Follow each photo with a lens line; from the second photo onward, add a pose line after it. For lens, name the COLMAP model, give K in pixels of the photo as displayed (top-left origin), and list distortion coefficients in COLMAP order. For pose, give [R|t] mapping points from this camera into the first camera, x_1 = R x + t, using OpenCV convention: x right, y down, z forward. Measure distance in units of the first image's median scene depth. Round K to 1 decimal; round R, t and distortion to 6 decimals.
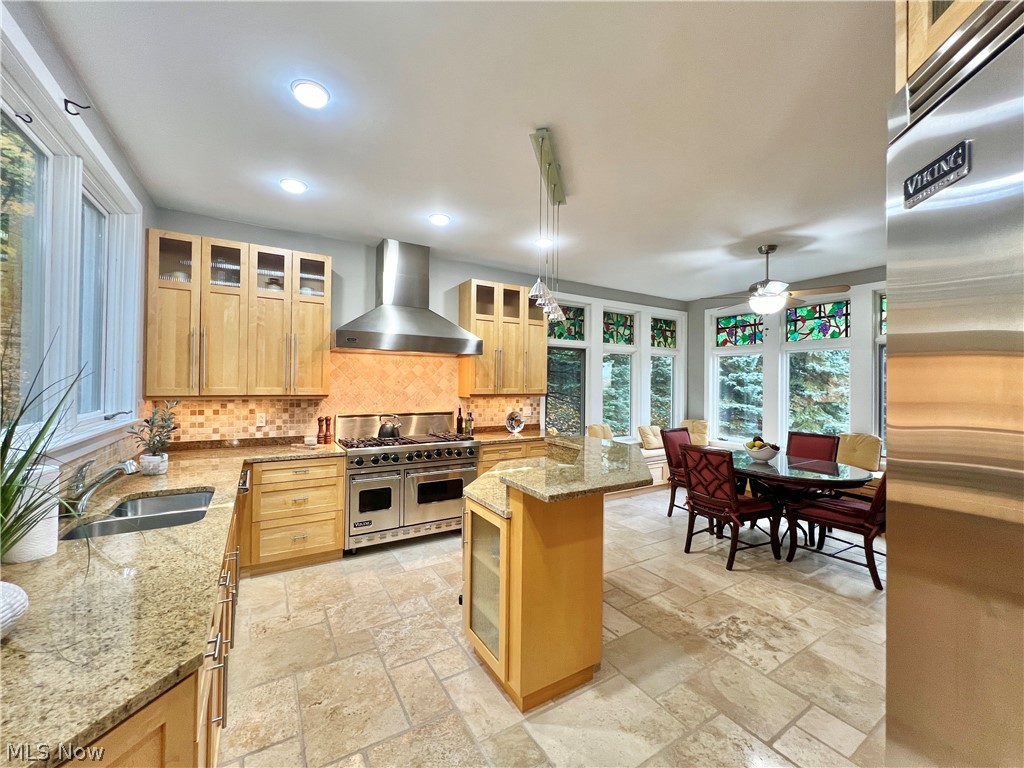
lens RADIAL K [[413.2, 0, 507.9], [0, 413.2, 380.5], [0, 0, 1]] dist [-0.000617, -0.000538]
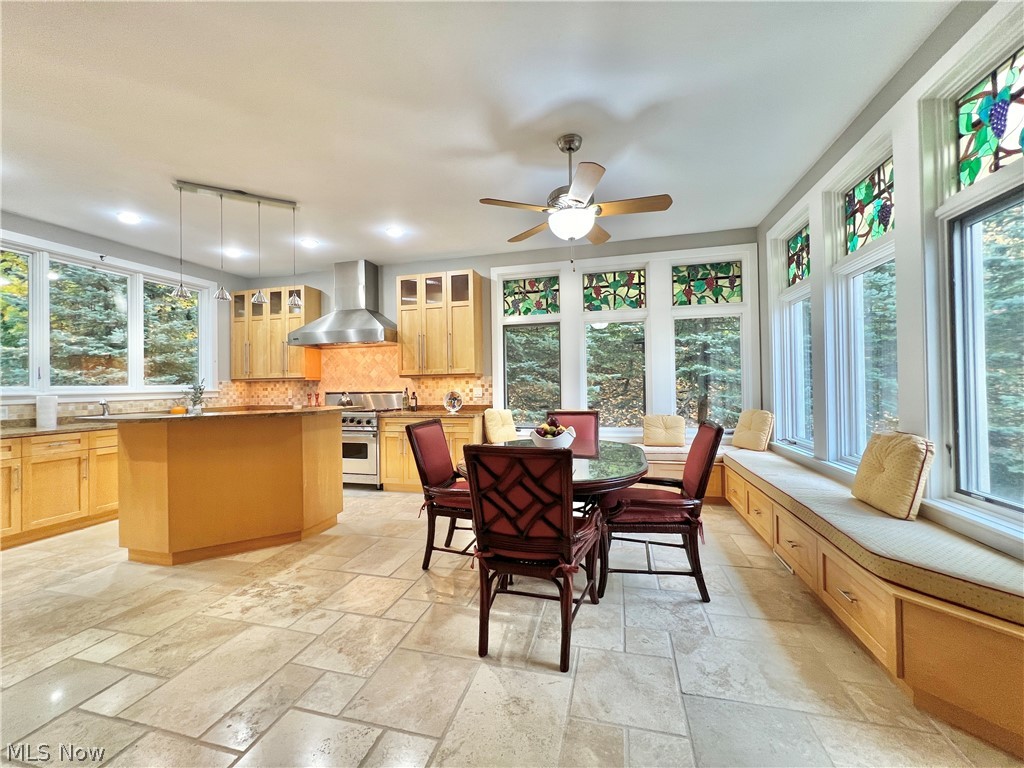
lens RADIAL K [[413.2, 0, 509.9], [0, 413.2, 381.8], [0, 0, 1]] dist [-0.000617, -0.000538]
pose [[0.686301, -0.026616, -0.726831, 0.954584], [0.027371, 0.999567, -0.010758, 0.071203], [0.726803, -0.012511, 0.686733, 0.418367]]
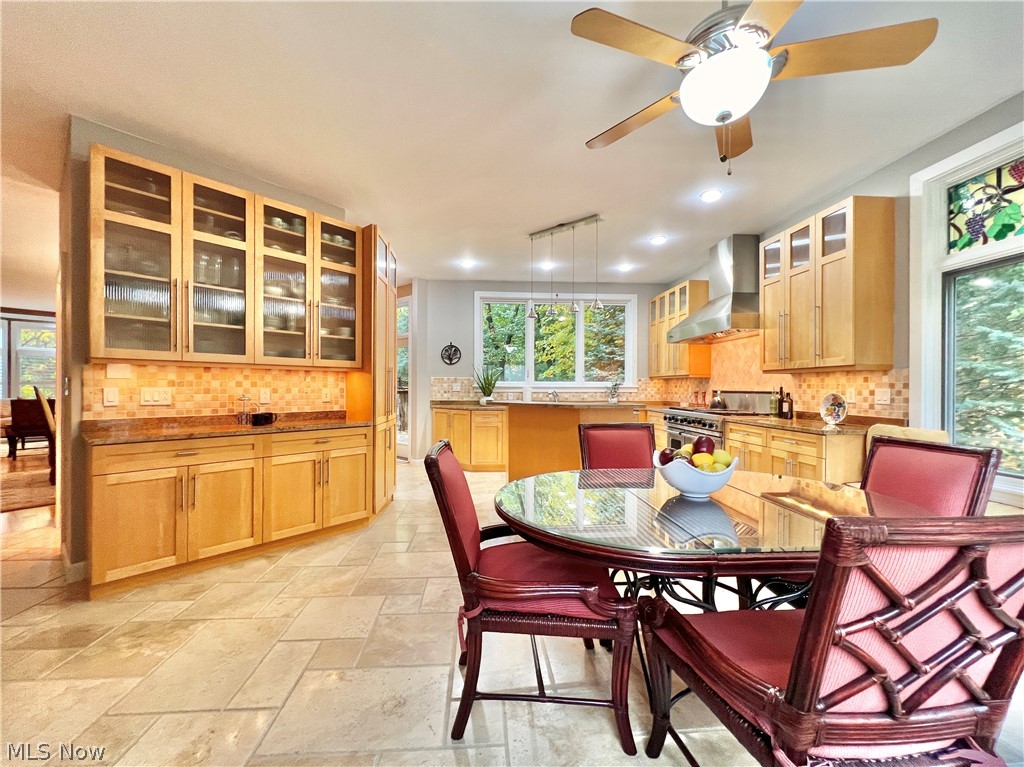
lens RADIAL K [[413.2, 0, 503.4], [0, 413.2, 388.5], [0, 0, 1]] dist [-0.000617, -0.000538]
pose [[-0.473407, -0.009511, -0.880792, 0.958750], [-0.003857, 0.999955, -0.008724, 0.081303], [0.880835, -0.000733, -0.473422, 0.913728]]
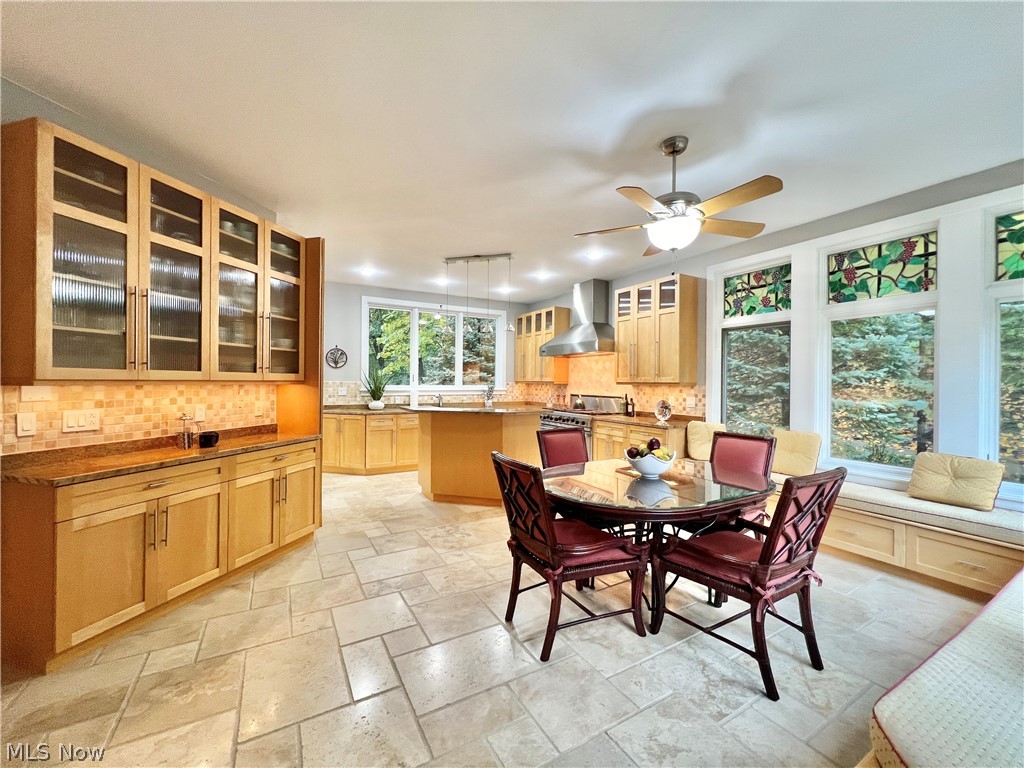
lens RADIAL K [[413.2, 0, 502.6], [0, 413.2, 380.2], [0, 0, 1]] dist [-0.000617, -0.000538]
pose [[-0.047112, -0.012617, -0.998810, 1.157320], [-0.002998, 0.999918, -0.012490, 0.042843], [0.998885, 0.002406, -0.047146, 0.703579]]
